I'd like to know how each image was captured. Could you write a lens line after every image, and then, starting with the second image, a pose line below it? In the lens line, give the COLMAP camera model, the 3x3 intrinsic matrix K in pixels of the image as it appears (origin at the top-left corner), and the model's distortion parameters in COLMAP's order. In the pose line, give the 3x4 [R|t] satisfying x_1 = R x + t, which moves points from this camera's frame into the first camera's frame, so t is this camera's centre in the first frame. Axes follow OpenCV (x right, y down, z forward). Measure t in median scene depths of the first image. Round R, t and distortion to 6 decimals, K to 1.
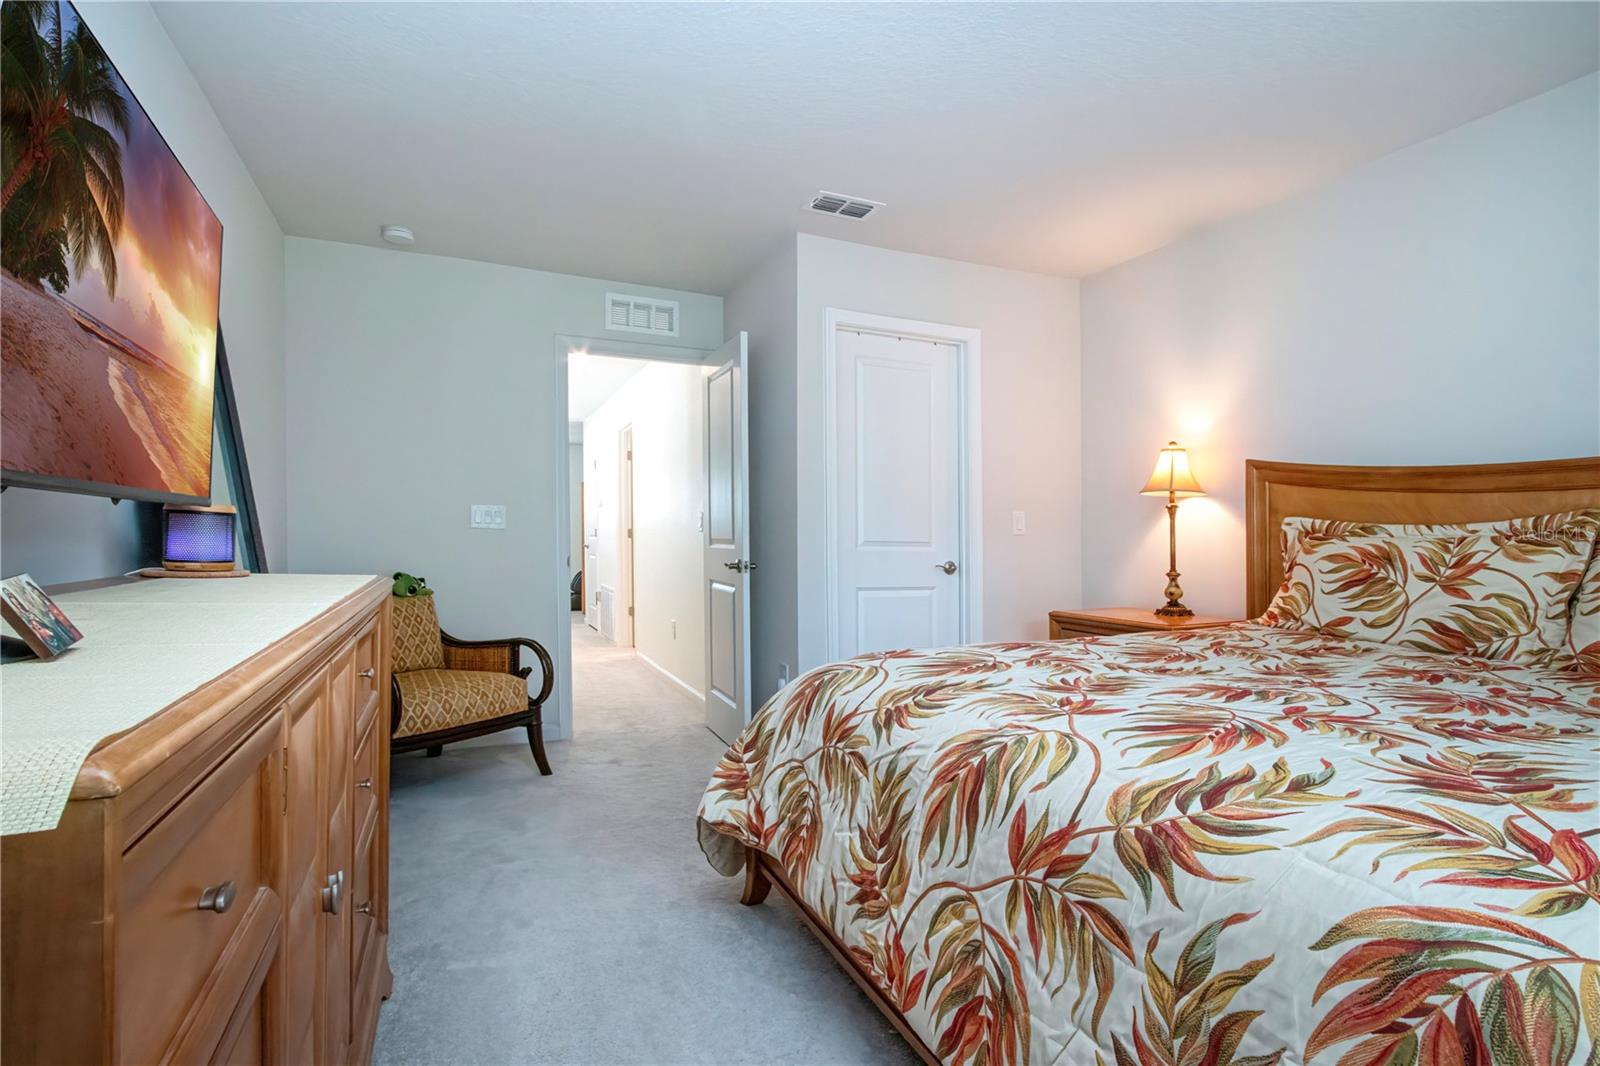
lens RADIAL K [[797.1, 0, 798.0], [0, 797.1, 557.8], [0, 0, 1]] dist [-0.013963, 0.000747]
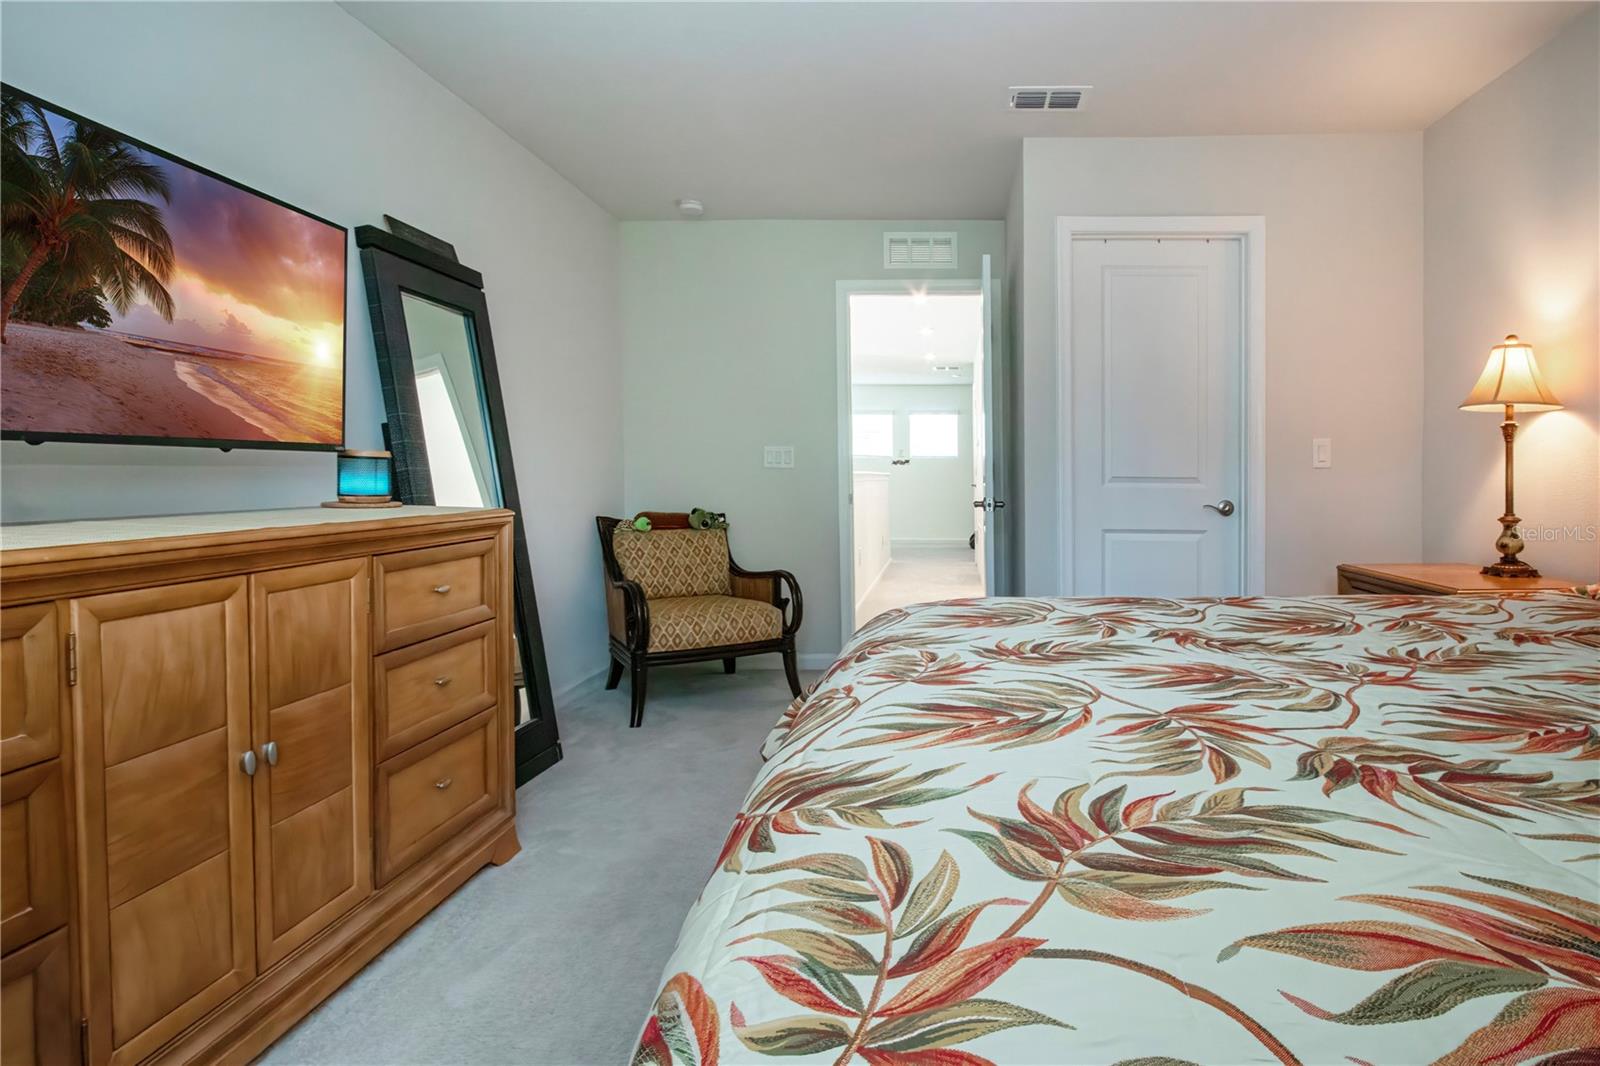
lens RADIAL K [[798.6, 0, 807.9], [0, 798.6, 517.5], [0, 0, 1]] dist [-0.018667, 0.000144]
pose [[0.898508, 0.014474, -0.438719, 0.207685], [-0.003384, 0.999655, 0.026050, 0.002470], [0.438945, -0.021922, 0.898246, 0.075640]]
